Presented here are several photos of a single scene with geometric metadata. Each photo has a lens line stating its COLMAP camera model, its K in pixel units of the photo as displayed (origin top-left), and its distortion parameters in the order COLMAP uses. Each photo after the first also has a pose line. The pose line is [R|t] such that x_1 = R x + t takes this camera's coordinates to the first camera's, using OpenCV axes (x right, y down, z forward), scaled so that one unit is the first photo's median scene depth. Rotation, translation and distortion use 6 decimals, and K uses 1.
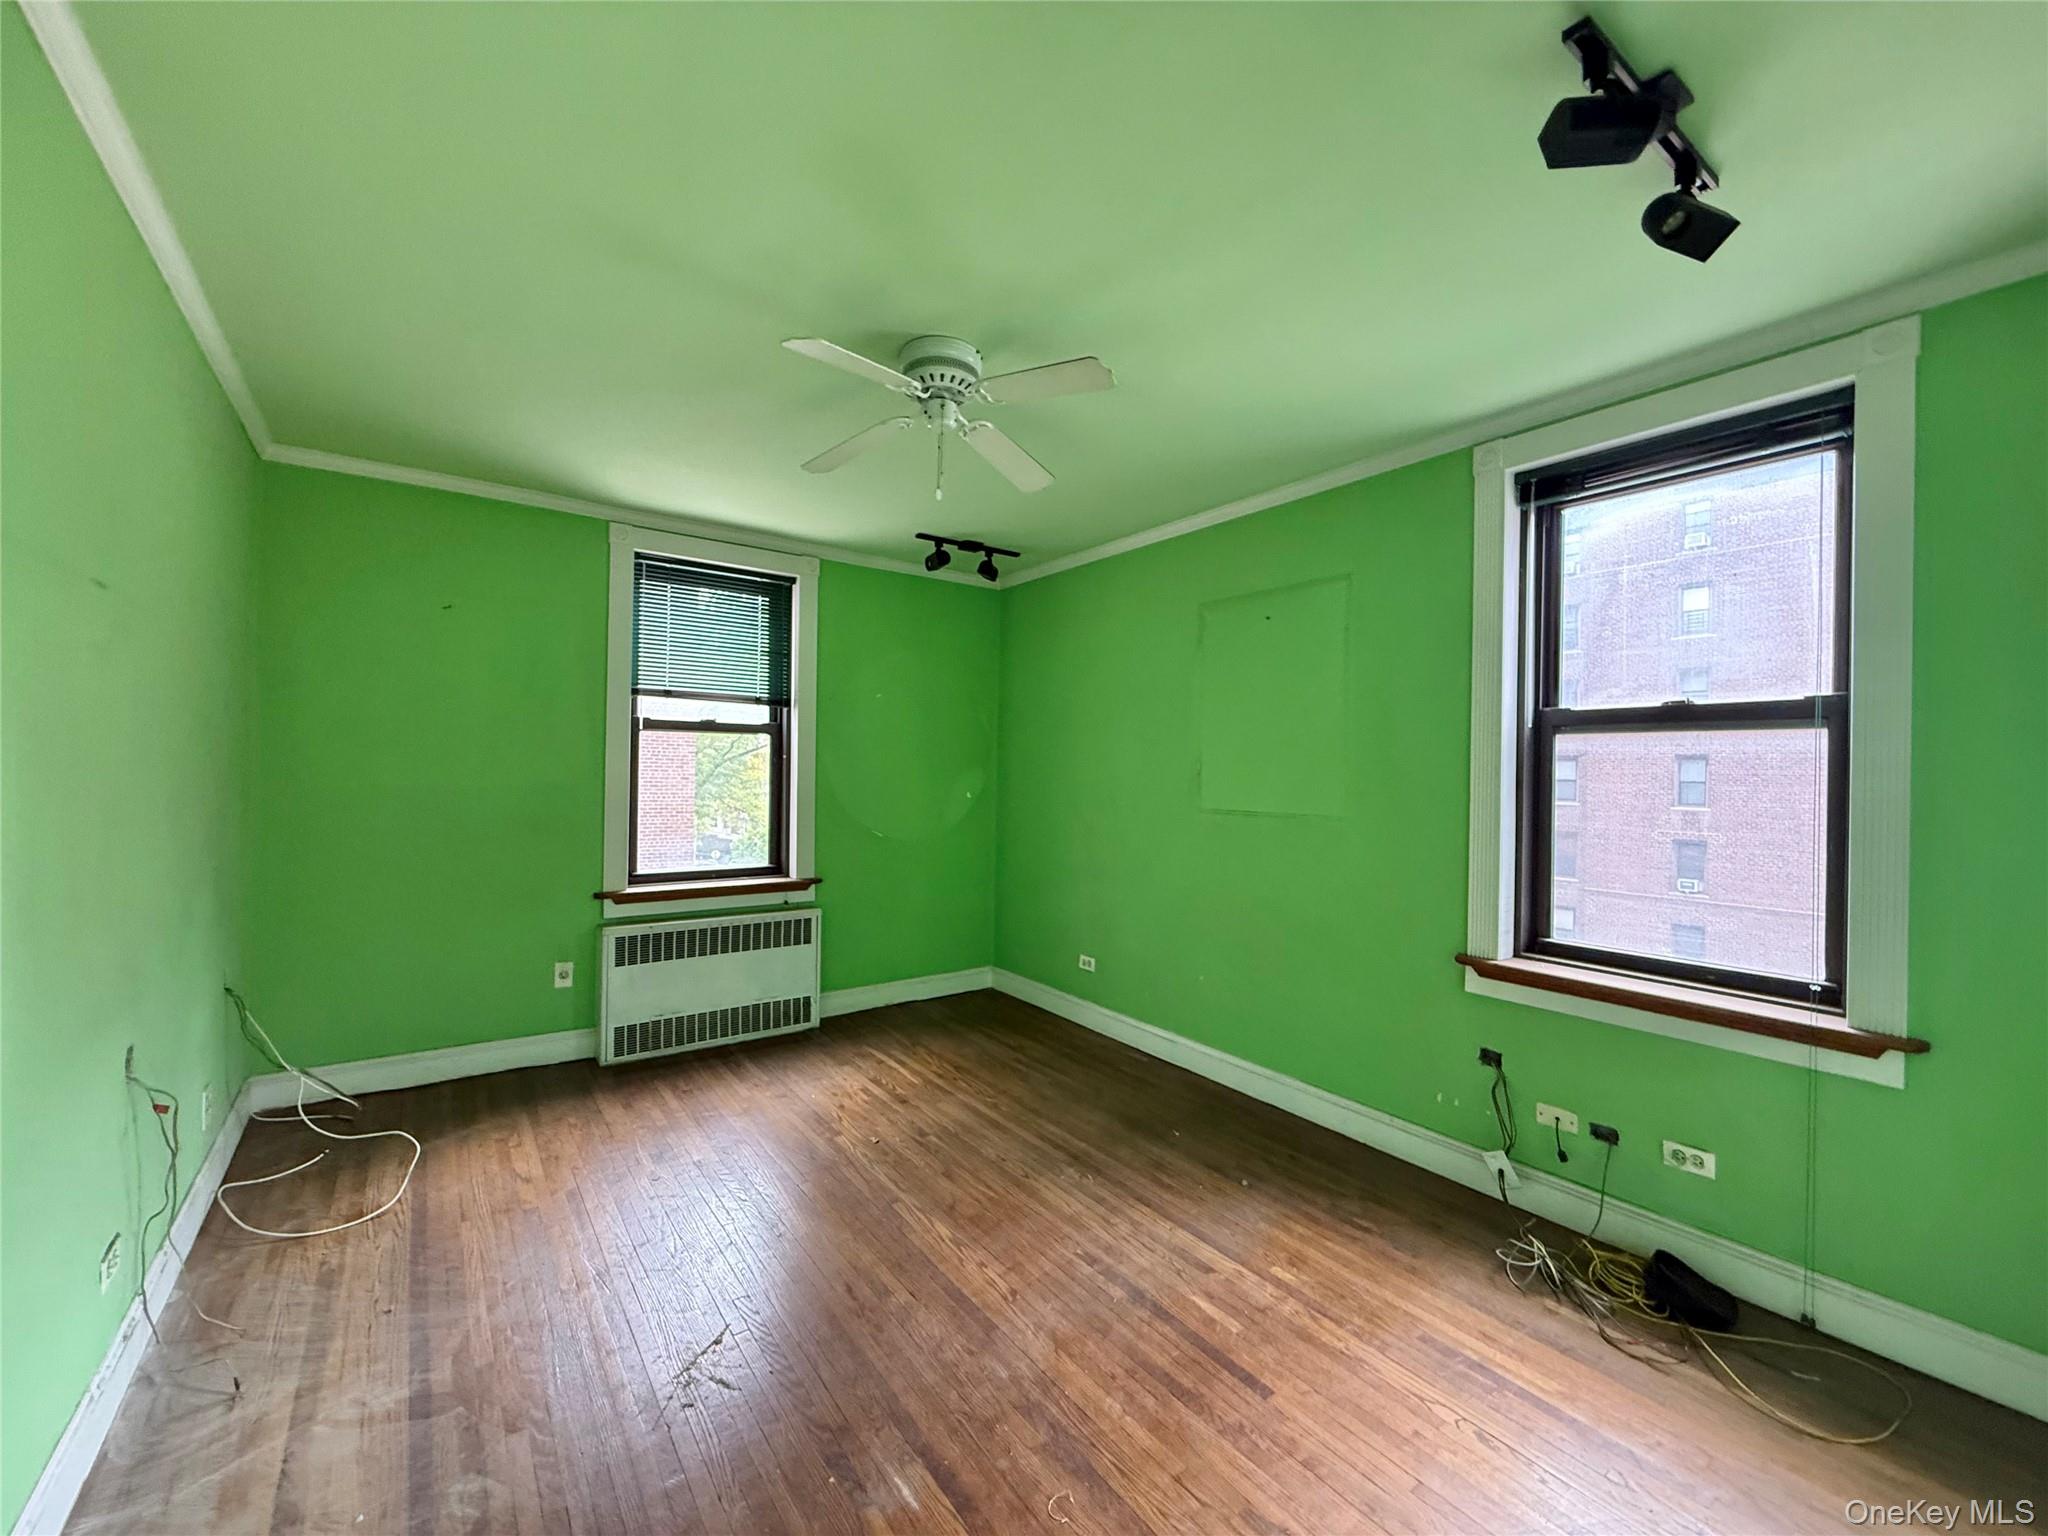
lens RADIAL K [[813.4, 0, 1021.5], [0, 813.4, 772.3], [0, 0, 1]] dist [0.000478, 0.000101]
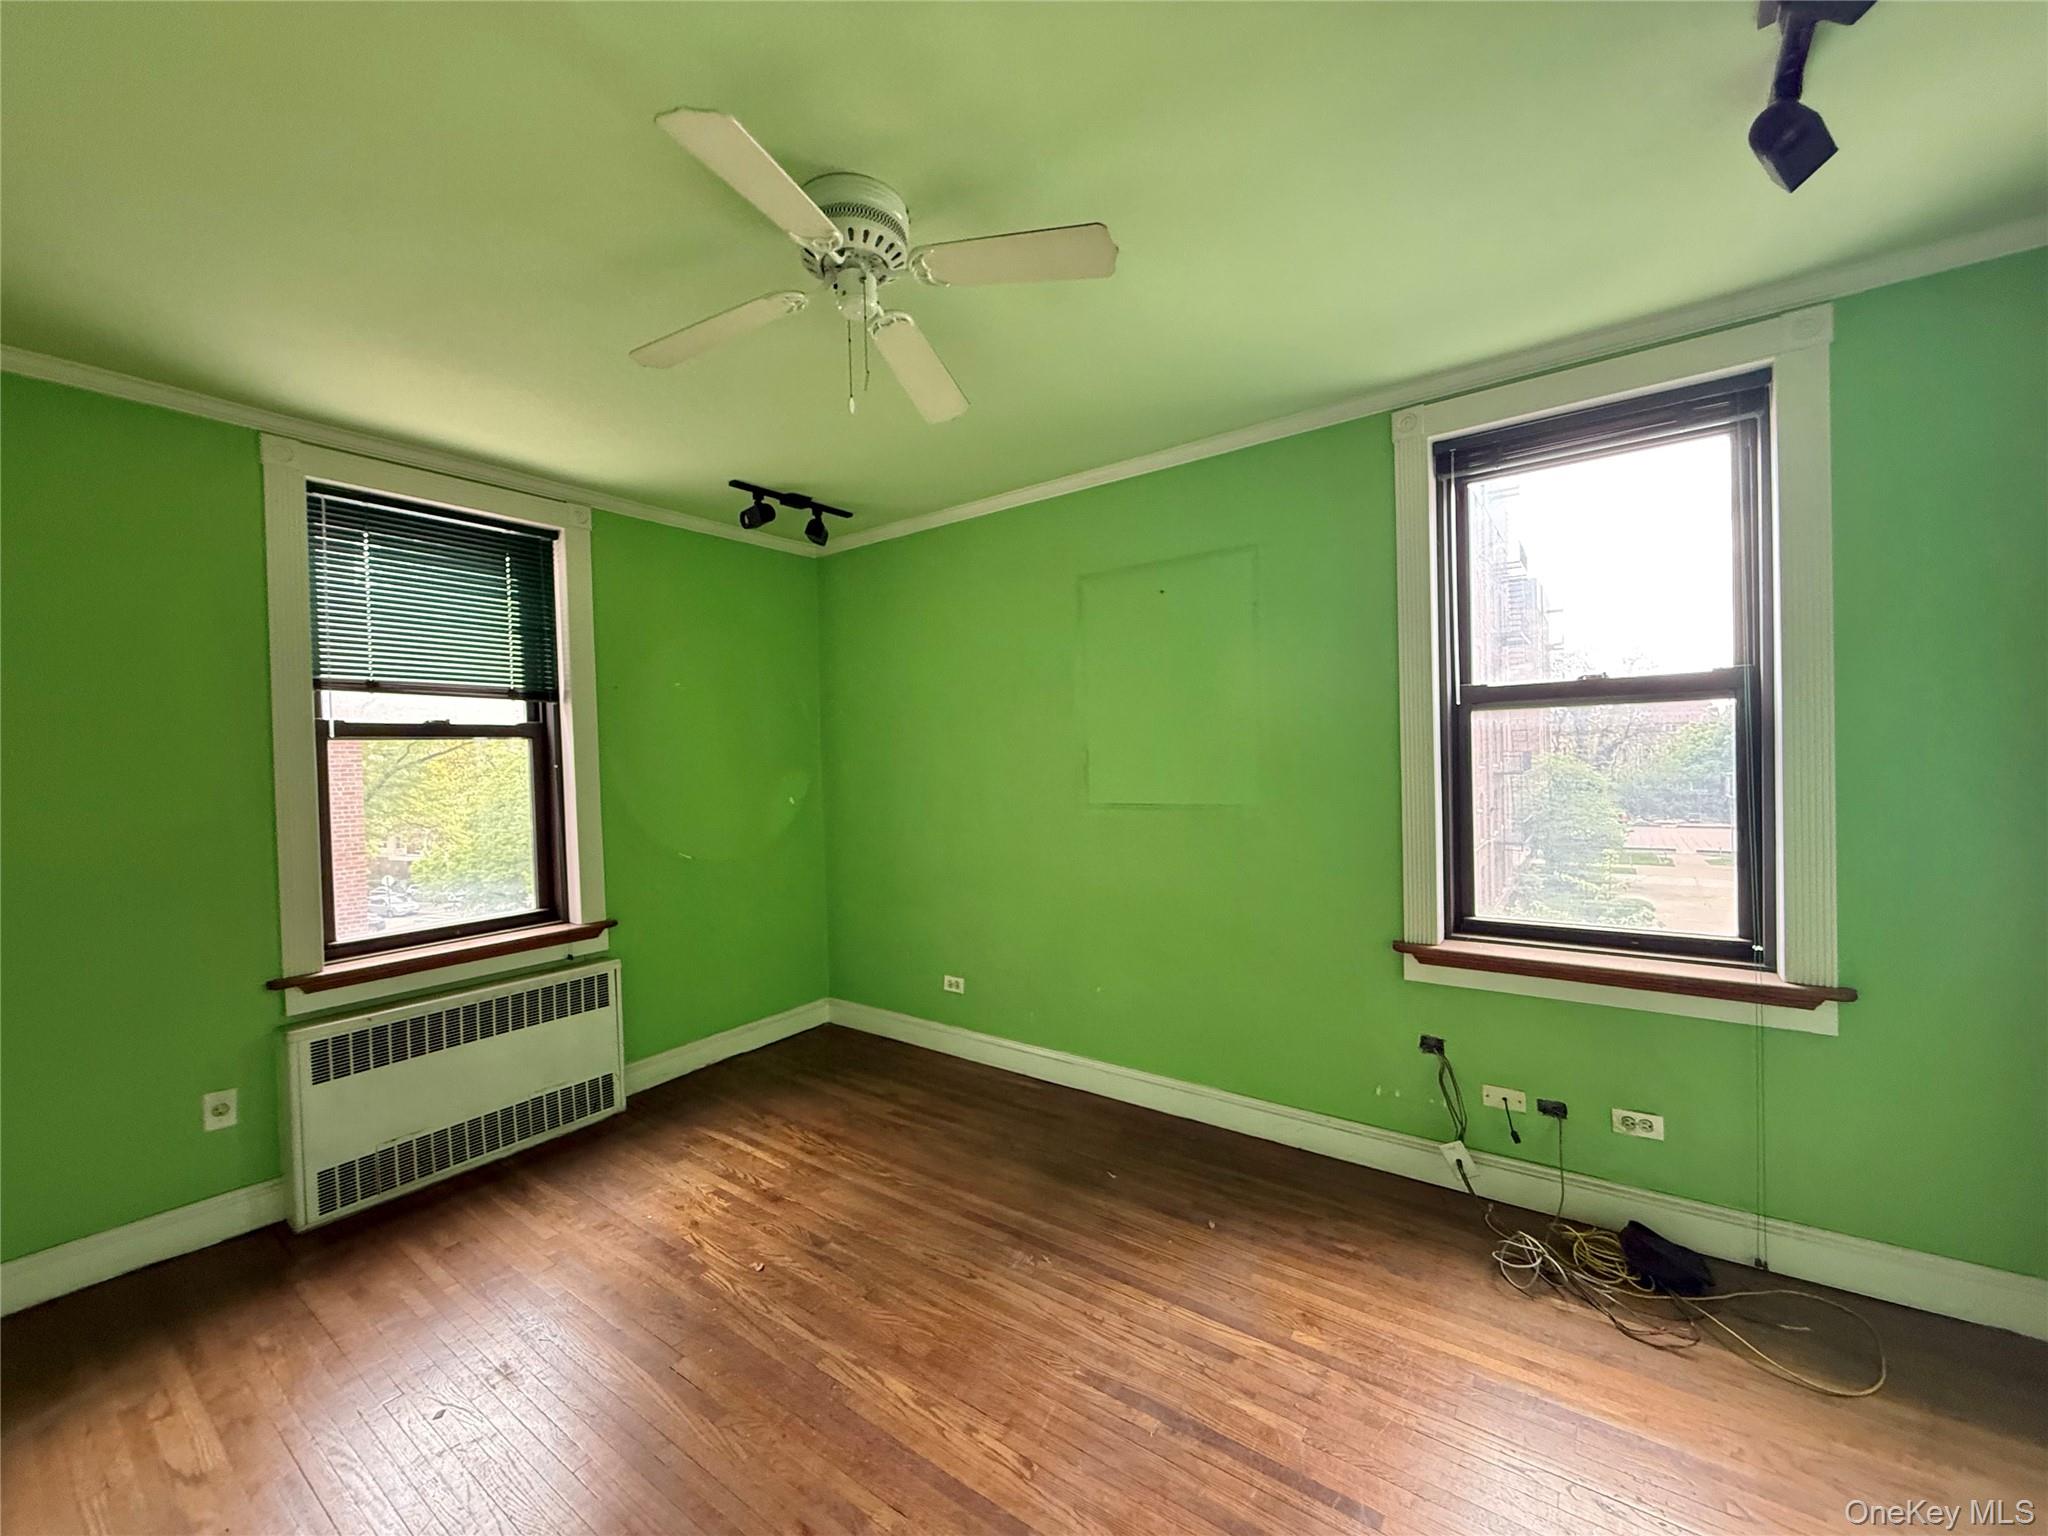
lens RADIAL K [[814.1, 0, 1022.0], [0, 814.1, 771.4], [0, 0, 1]] dist [0.000064, -0.000016]
pose [[0.951333, -0.048951, 0.304252, -0.174914], [0.044264, 0.998771, 0.022289, -0.020138], [-0.304969, -0.007737, 0.952331, 0.227595]]
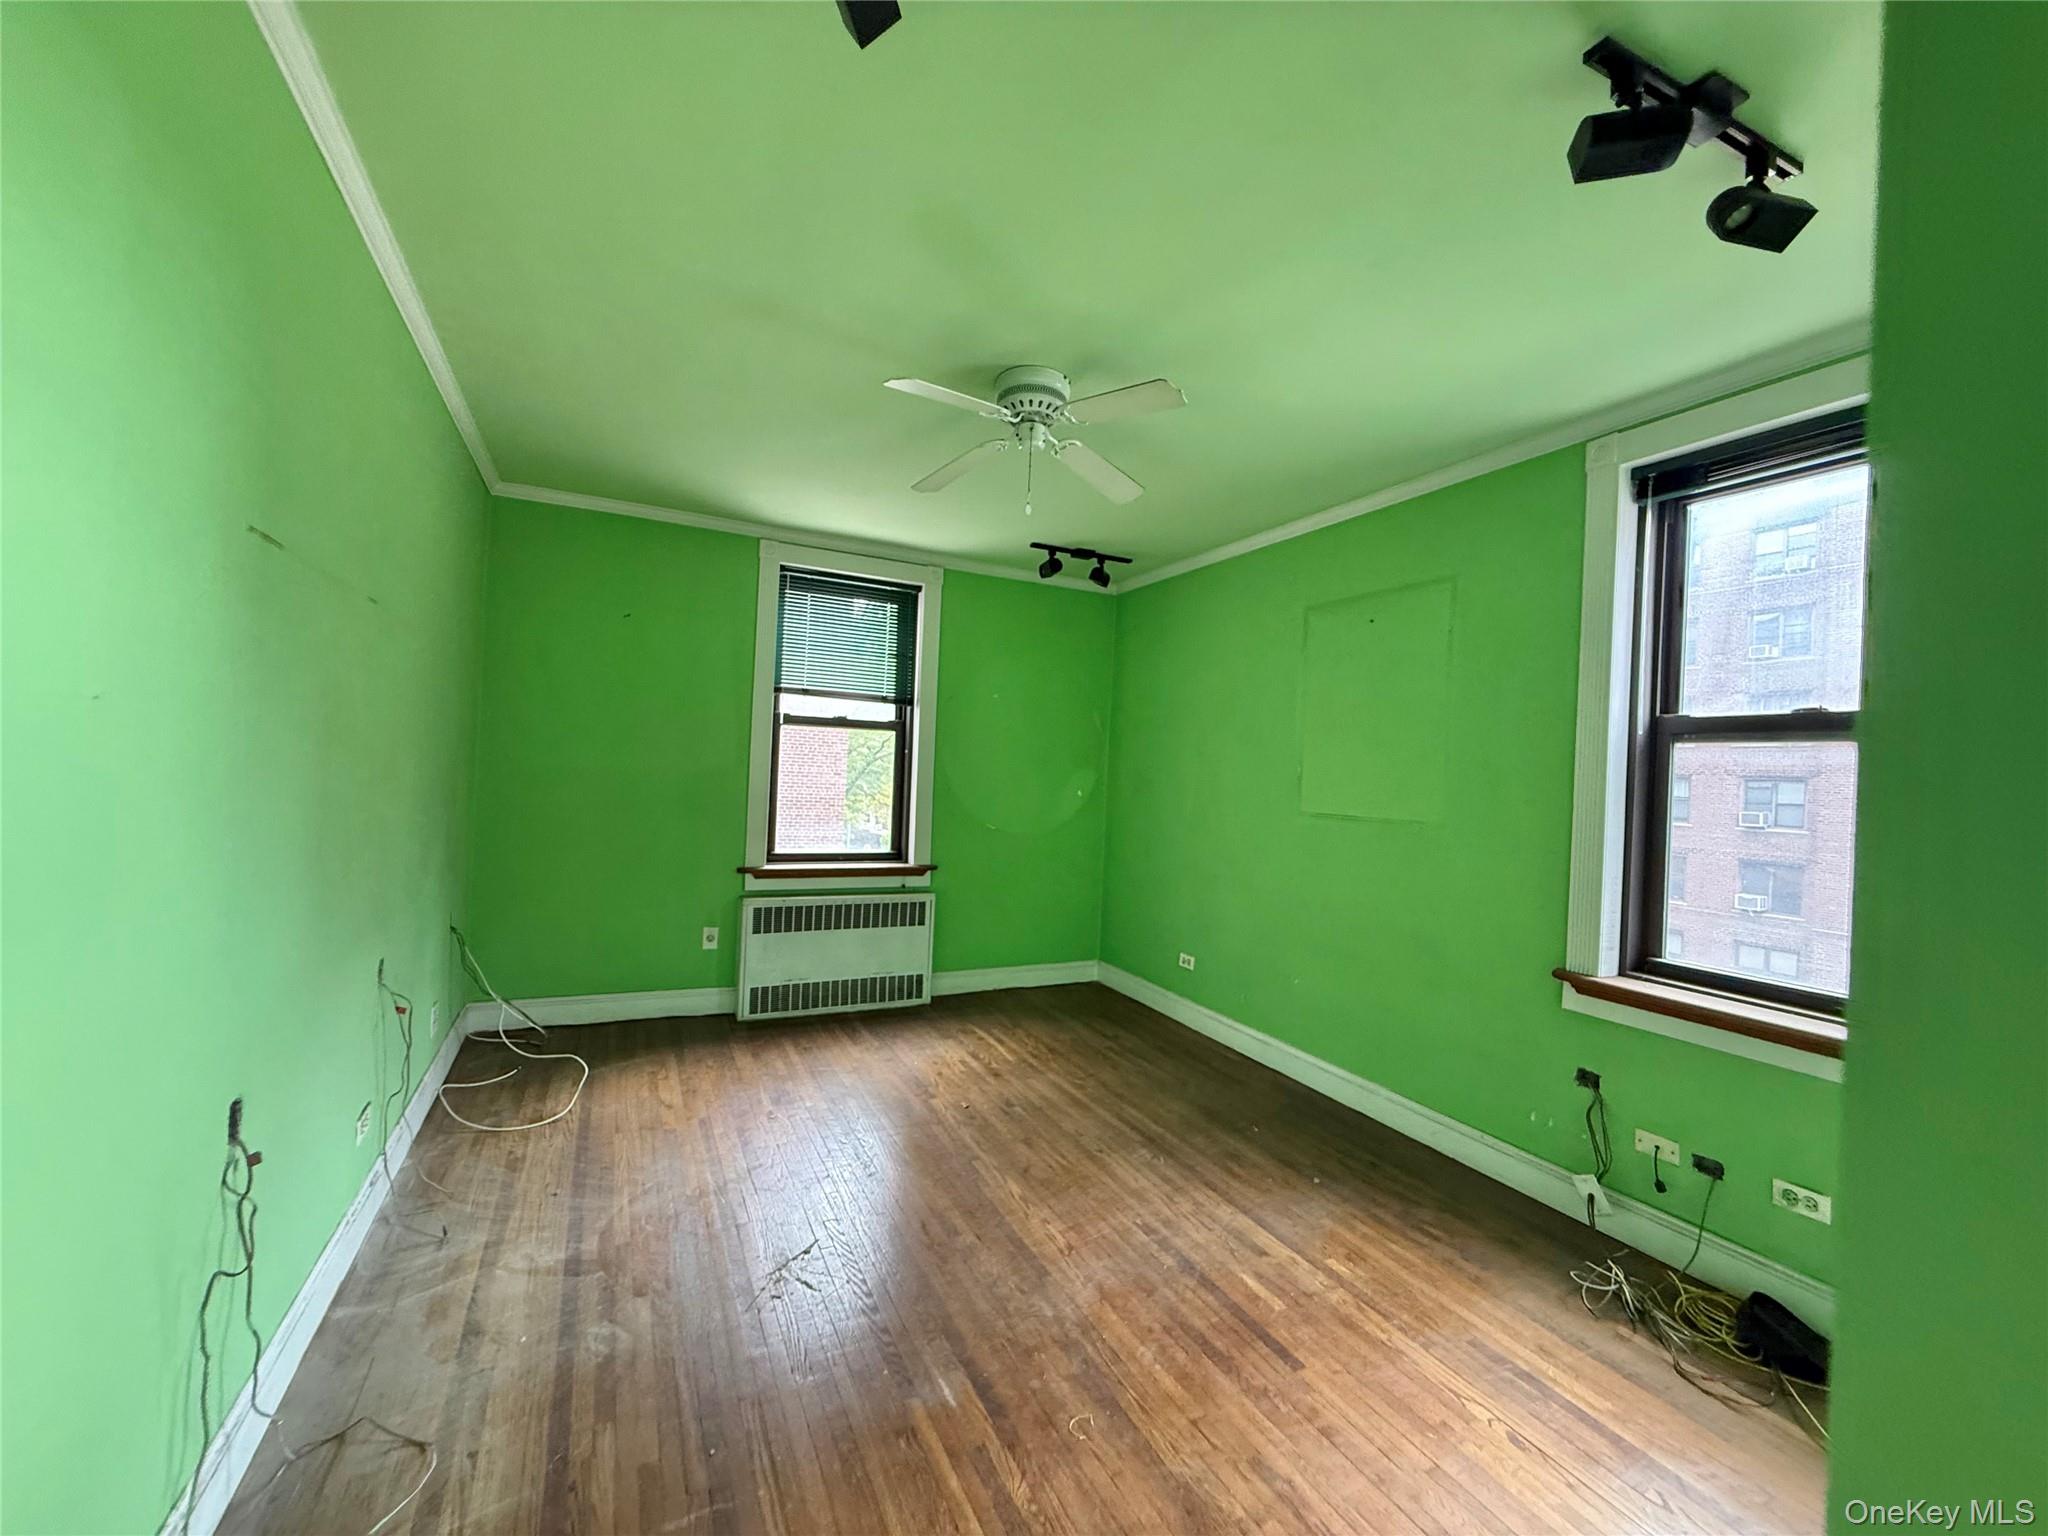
lens RADIAL K [[814.1, 0, 1022.0], [0, 814.1, 771.4], [0, 0, 1]] dist [0.000064, -0.000016]
pose [[0.984326, 0.026866, -0.174300, 0.079849], [-0.028017, 0.999599, -0.004146, 0.012229], [0.174119, 0.008964, 0.984684, -0.063675]]
